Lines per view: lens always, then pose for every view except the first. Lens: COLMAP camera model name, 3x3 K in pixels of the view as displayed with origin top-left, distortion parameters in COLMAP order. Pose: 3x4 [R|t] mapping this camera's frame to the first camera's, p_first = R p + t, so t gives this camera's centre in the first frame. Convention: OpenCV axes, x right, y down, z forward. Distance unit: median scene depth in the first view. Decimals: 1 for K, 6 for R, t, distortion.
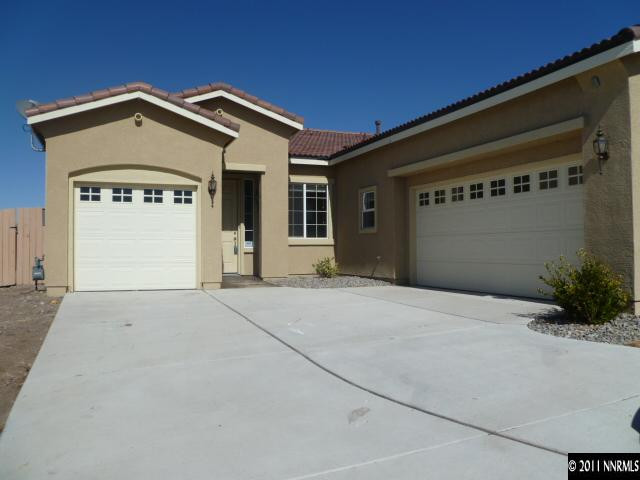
lens RADIAL K [[547.5, 0, 320.0], [0, 547.5, 240.0], [0, 0, 1]] dist [-0.002471, -0.002631]
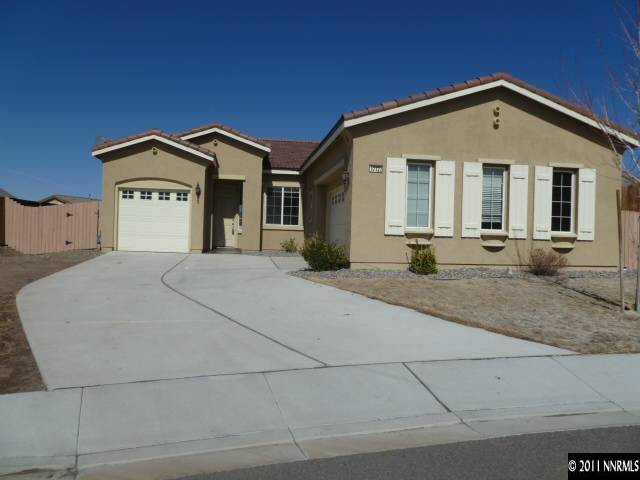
lens RADIAL K [[547.5, 0, 320.0], [0, 547.5, 240.0], [0, 0, 1]] dist [-0.002471, -0.002631]
pose [[0.965996, 0.037495, -0.255825, 0.572505], [-0.032484, 0.999189, 0.023787, -0.001919], [0.256510, -0.014668, 0.966430, -0.479517]]
